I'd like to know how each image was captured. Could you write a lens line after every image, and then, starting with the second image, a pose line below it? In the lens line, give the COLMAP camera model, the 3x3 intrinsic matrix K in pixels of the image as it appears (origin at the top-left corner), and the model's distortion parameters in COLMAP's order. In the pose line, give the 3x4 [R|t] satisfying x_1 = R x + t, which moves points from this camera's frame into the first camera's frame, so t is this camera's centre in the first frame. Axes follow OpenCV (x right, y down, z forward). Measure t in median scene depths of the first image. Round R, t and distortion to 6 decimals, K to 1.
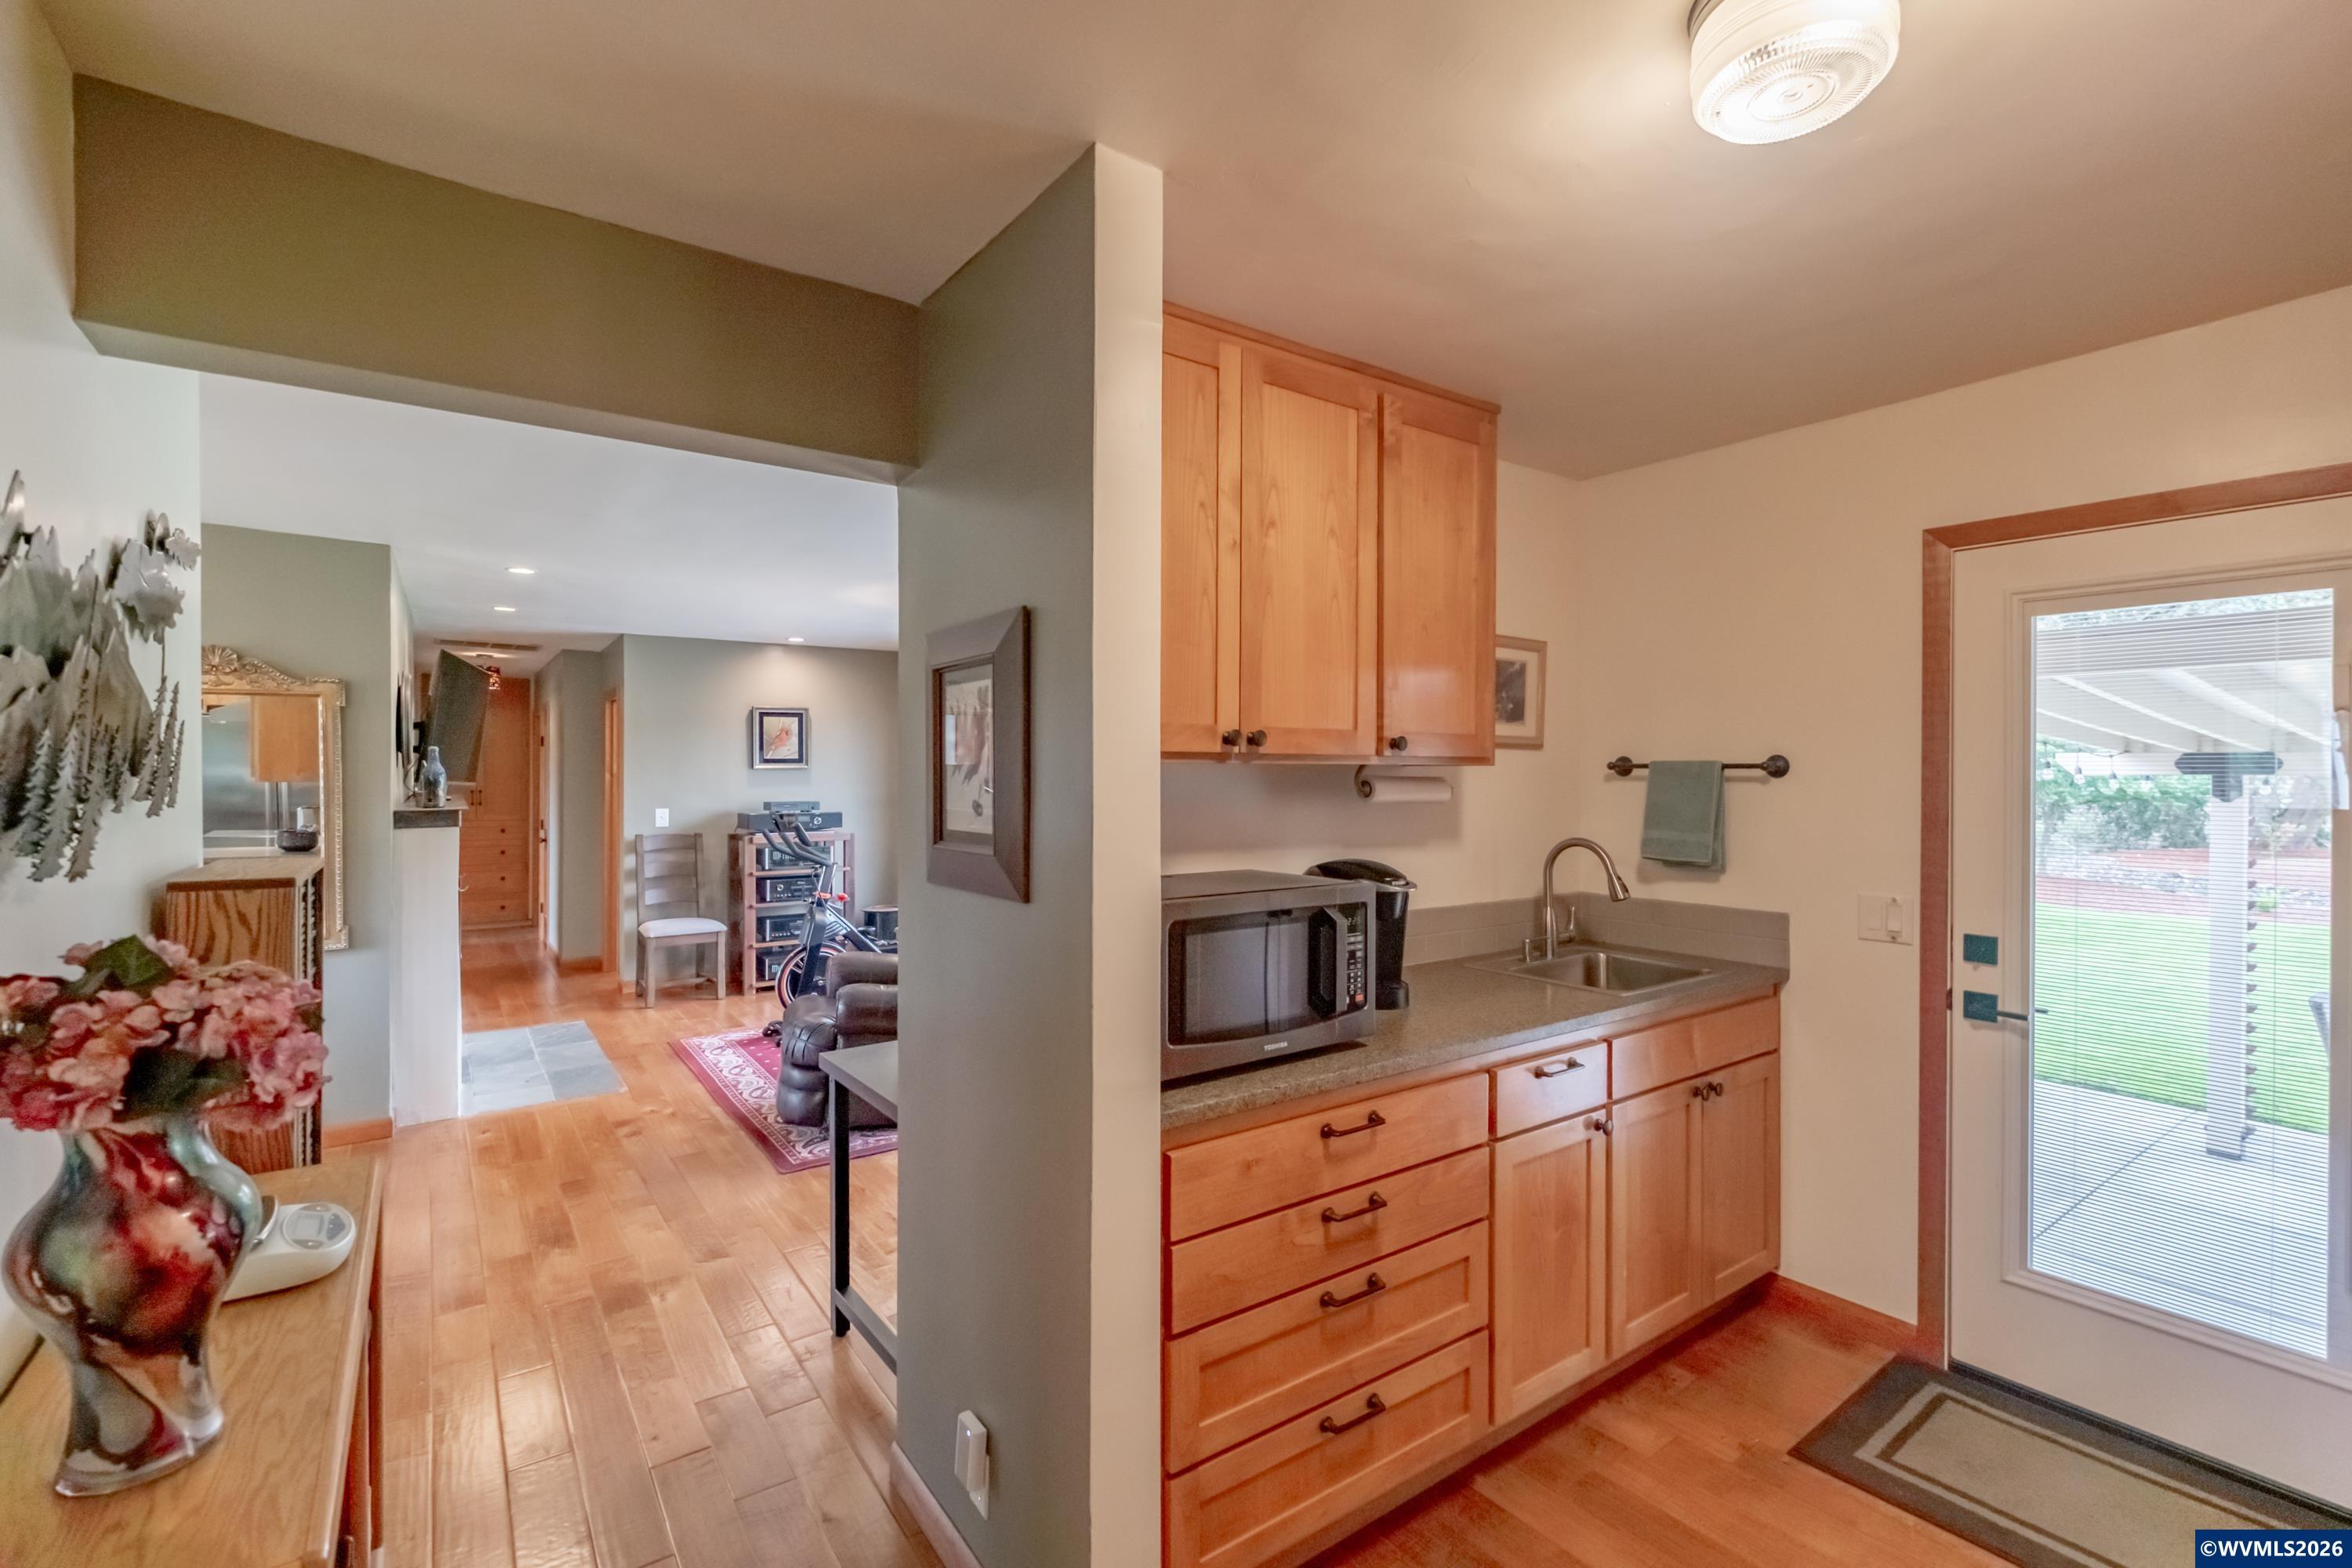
lens RADIAL K [[1037.6, 0, 1228.5], [0, 1037.6, 792.4], [0, 0, 1]] dist [0.000302, 0.000178]
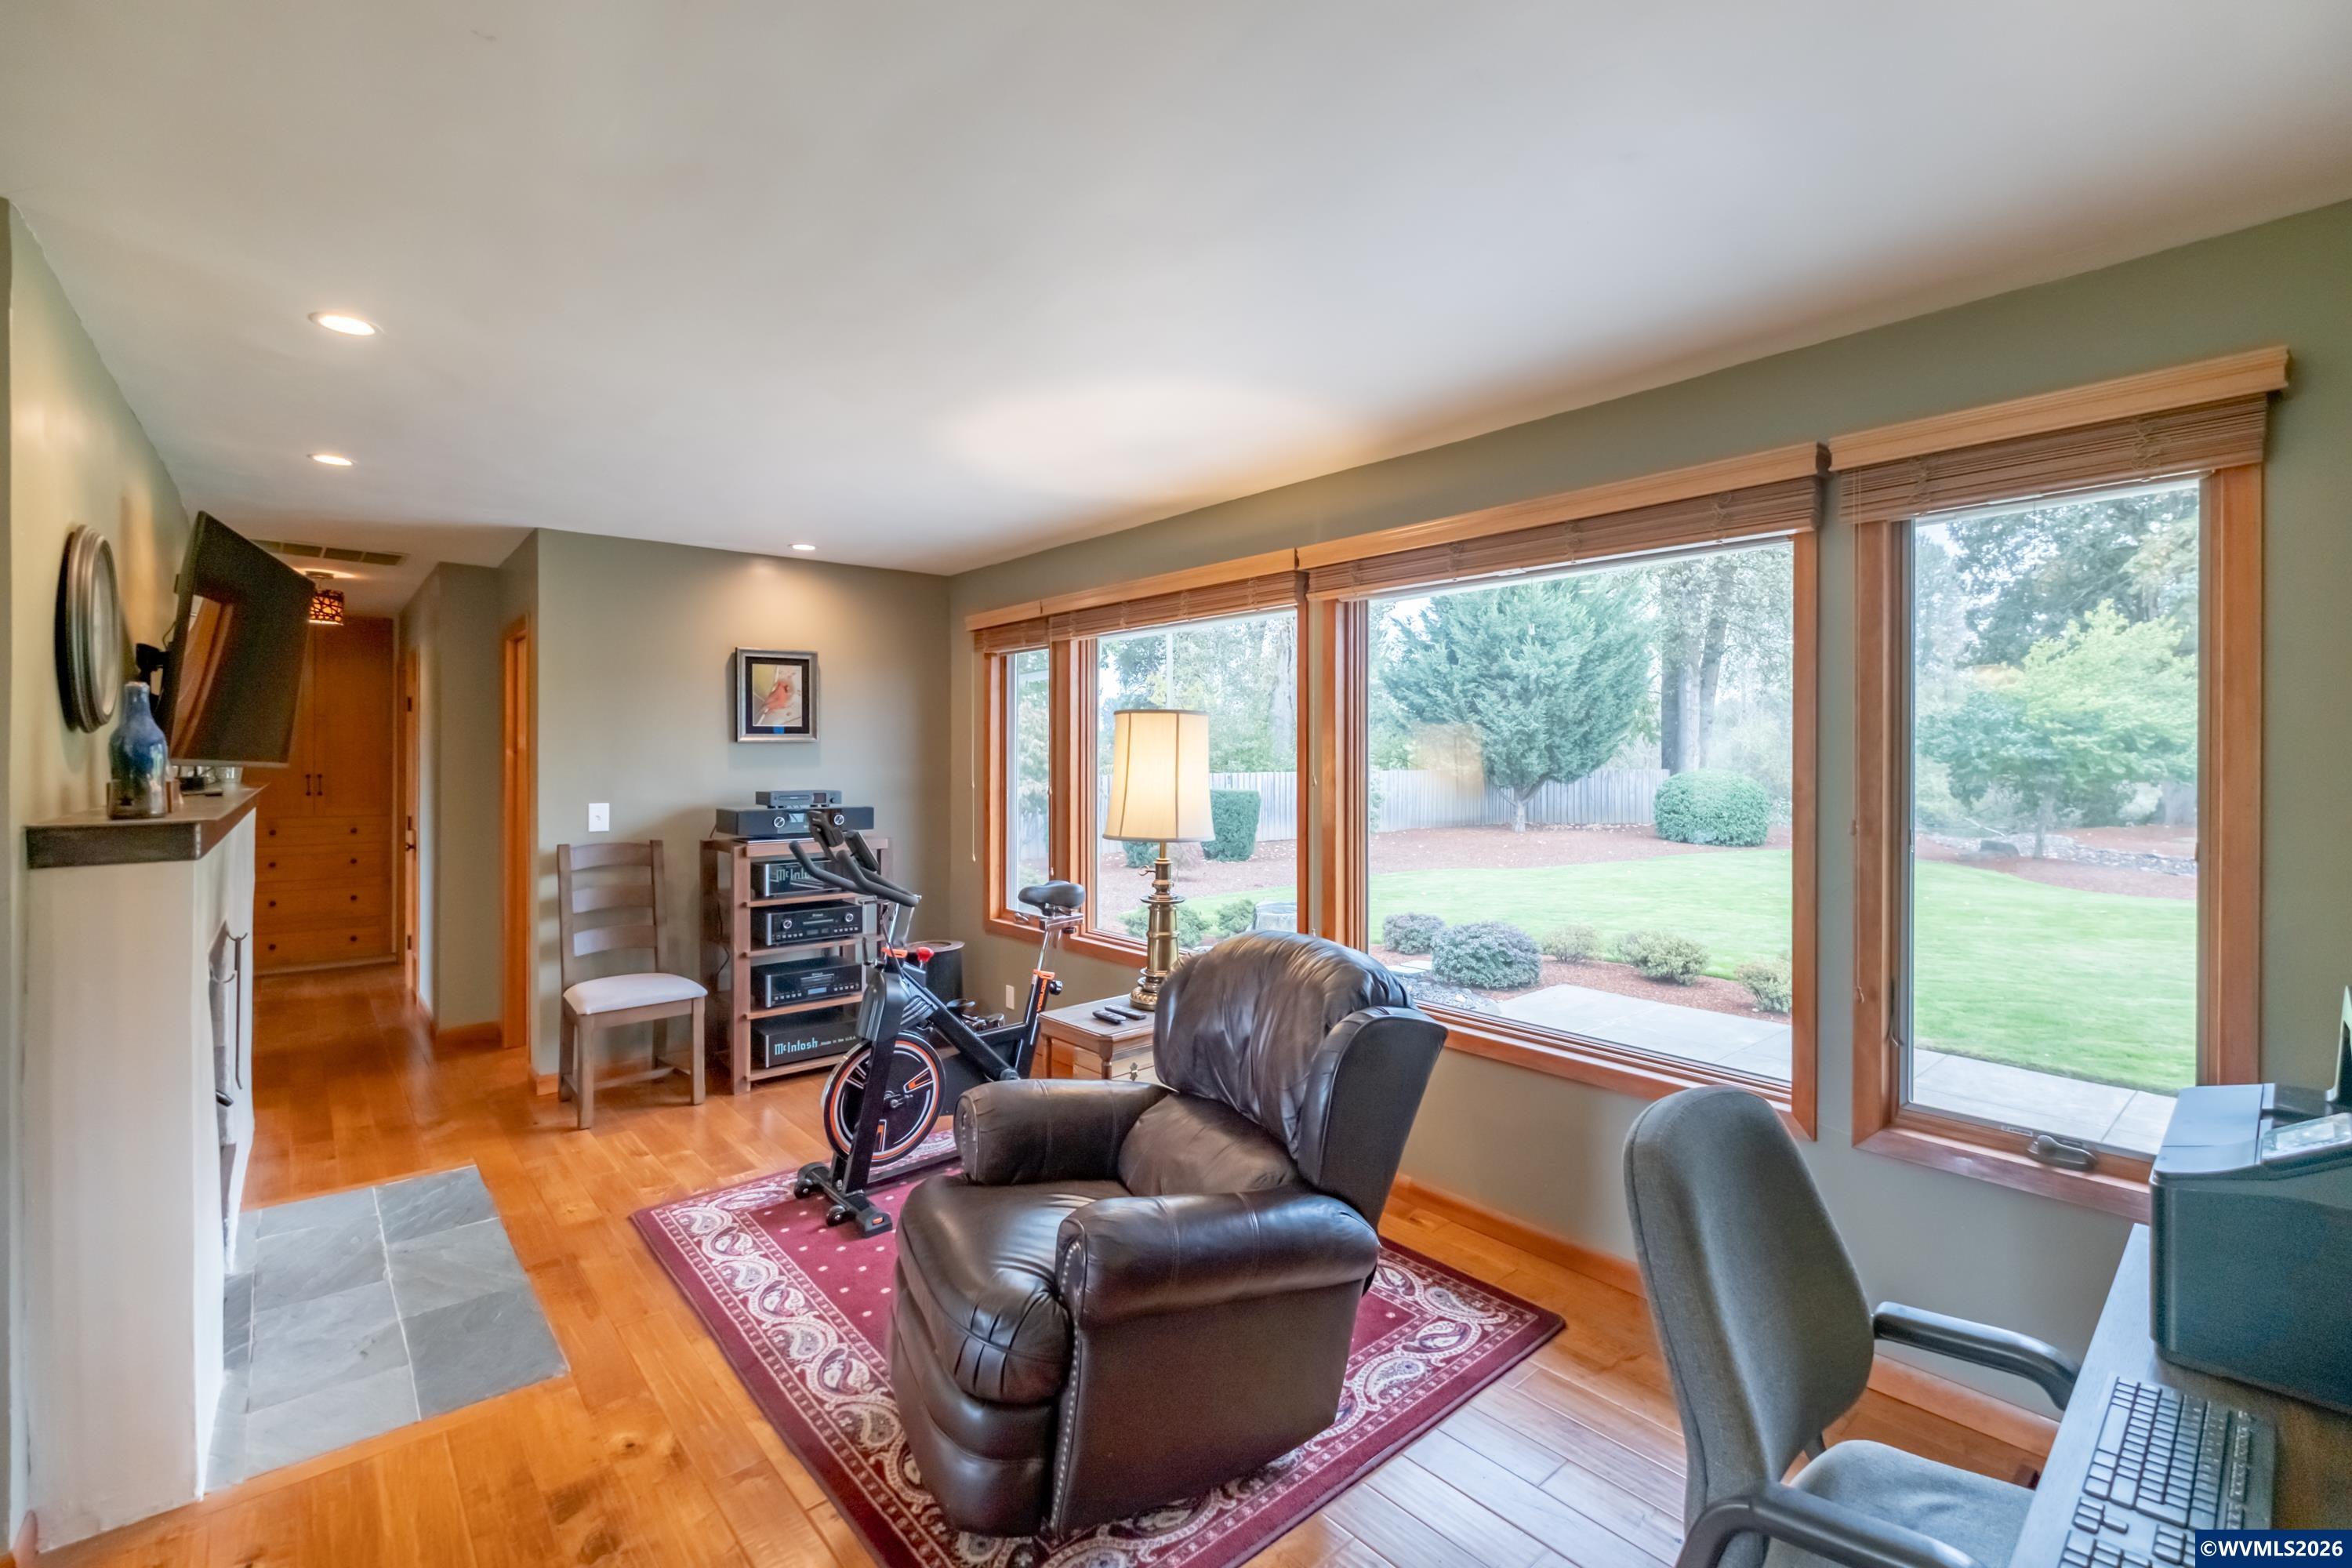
lens RADIAL K [[1020.2, 0, 1188.4], [0, 1020.2, 769.7], [0, 0, 1]] dist [-0.002898, -0.000829]
pose [[0.998154, -0.002630, 0.060678, -0.222374], [0.002807, 0.999992, -0.002835, -0.002440], [-0.060670, 0.003000, 0.998153, 0.351461]]
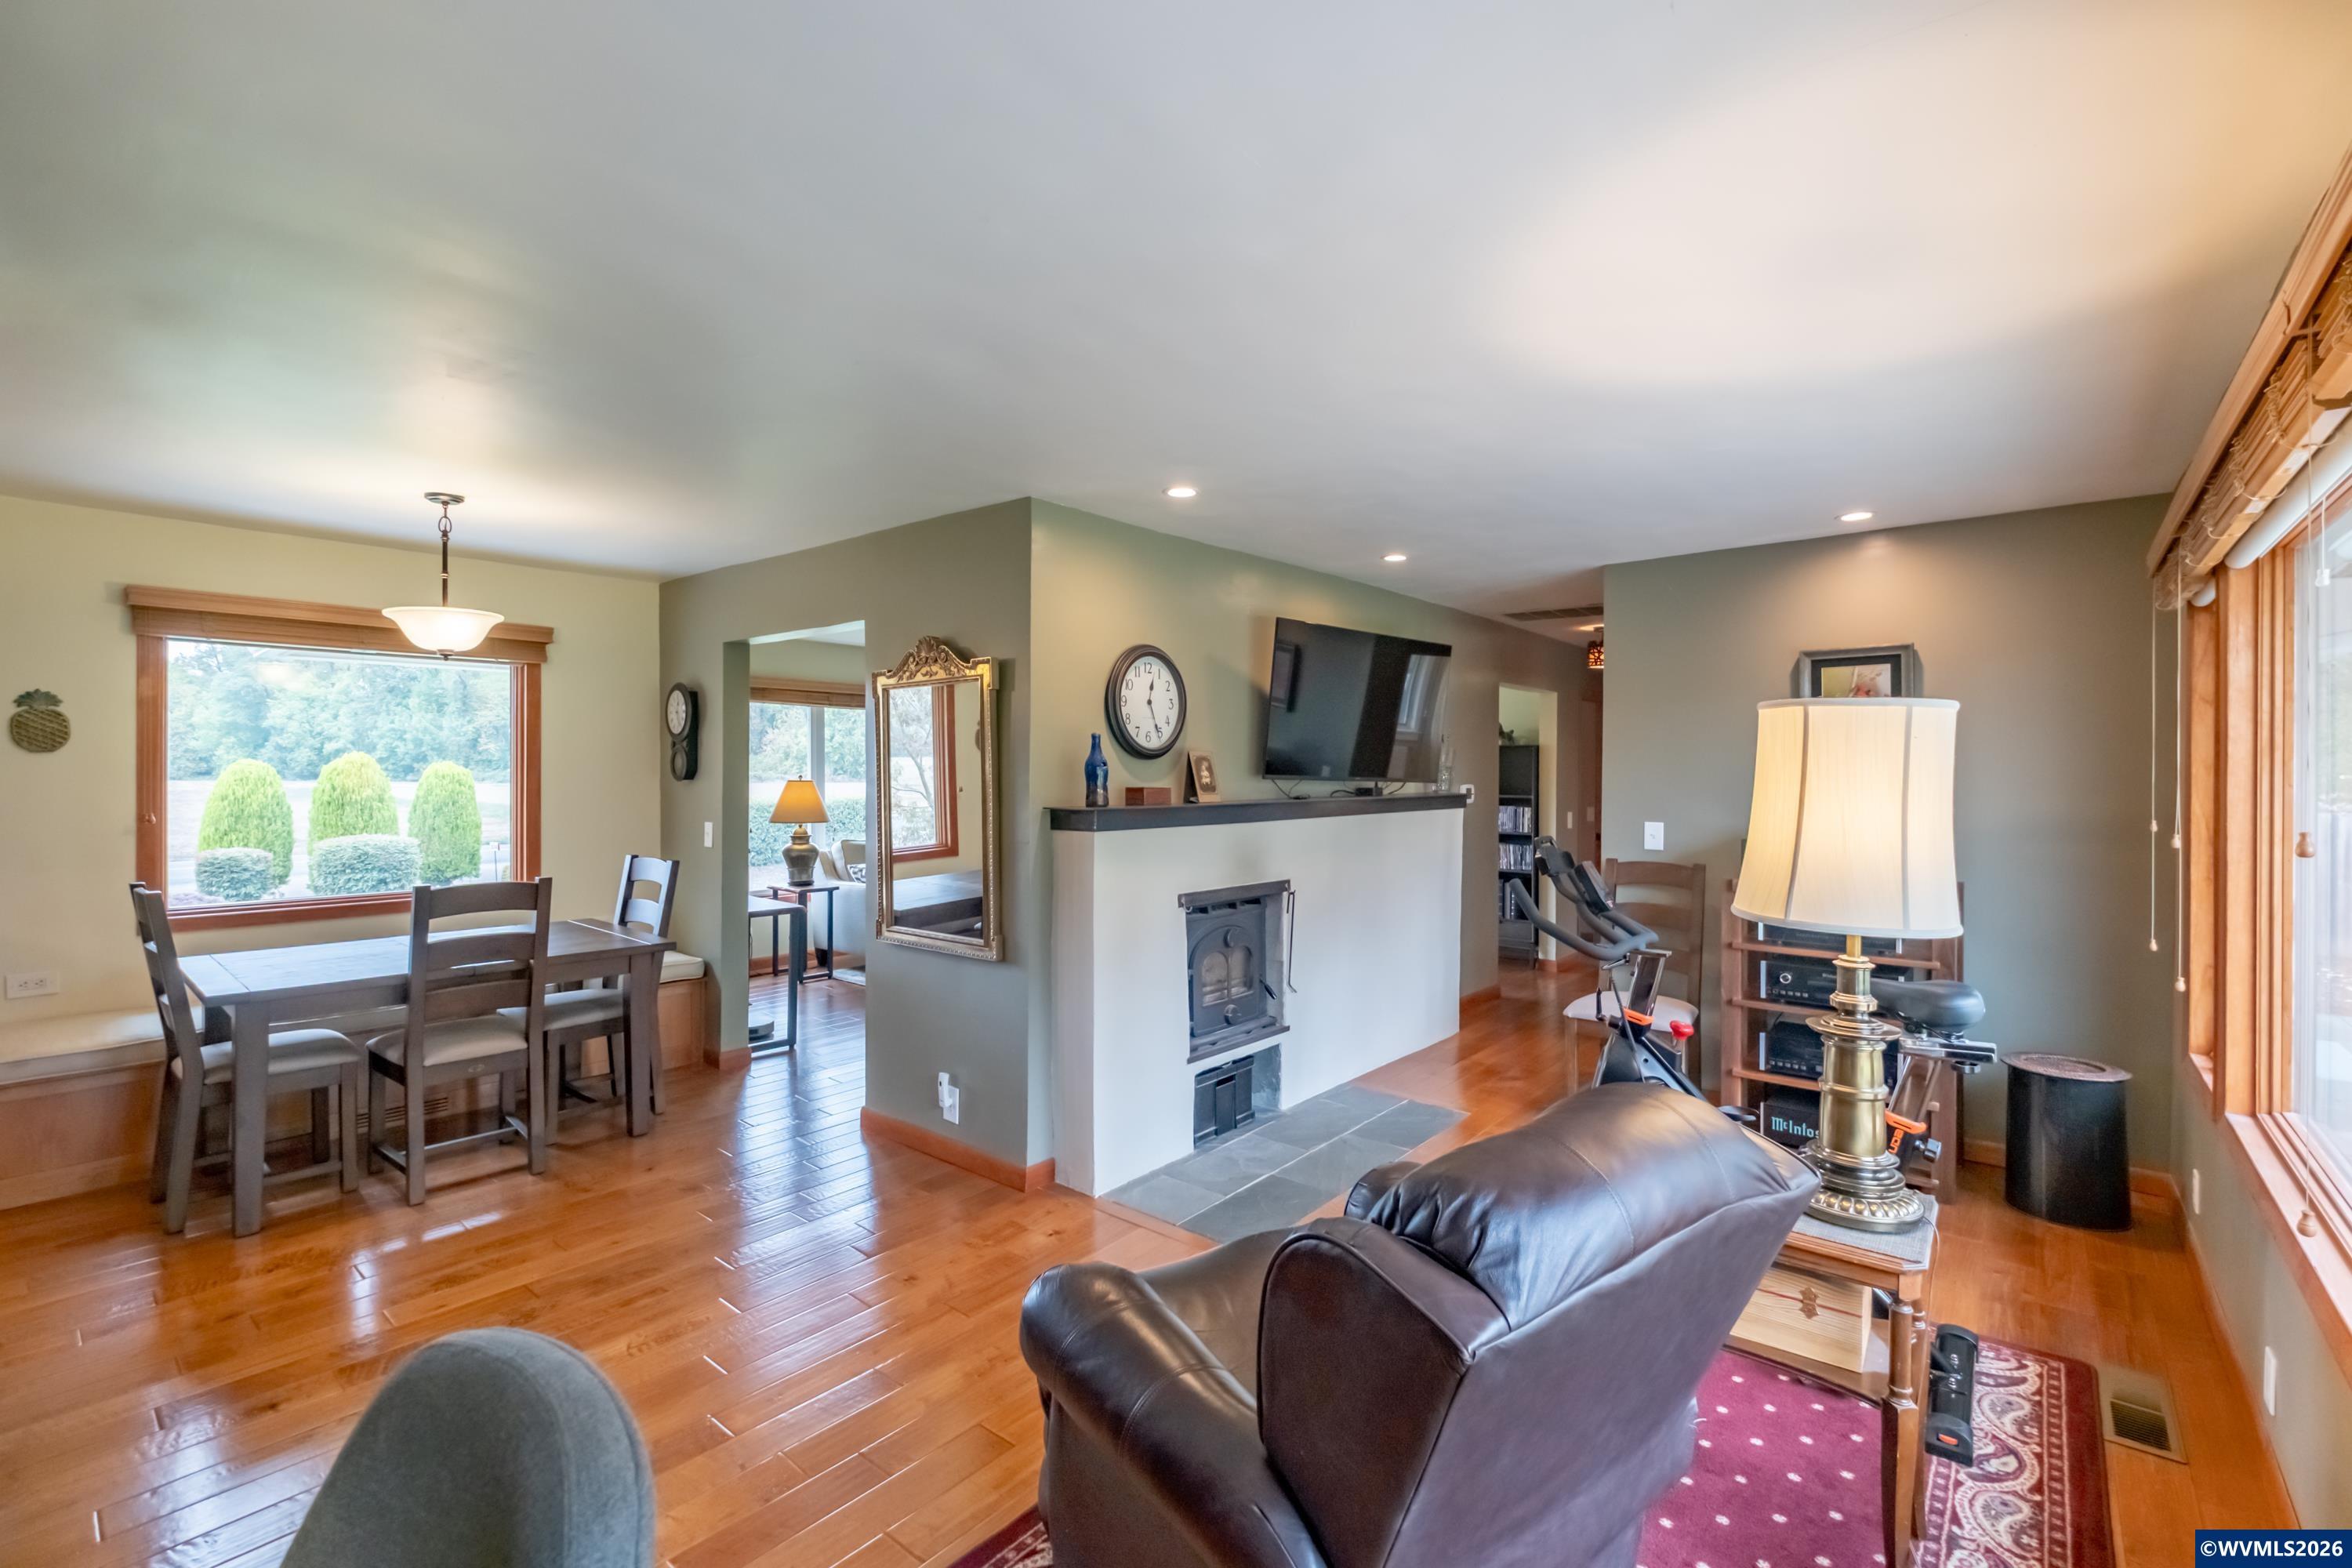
lens RADIAL K [[1020.2, 0, 1188.4], [0, 1020.2, 769.7], [0, 0, 1]] dist [-0.002898, -0.000829]
pose [[0.221422, -0.003488, -0.975172, 0.017899], [-0.020708, 0.999751, -0.008278, -0.006089], [0.974958, 0.022027, 0.221295, 0.581901]]
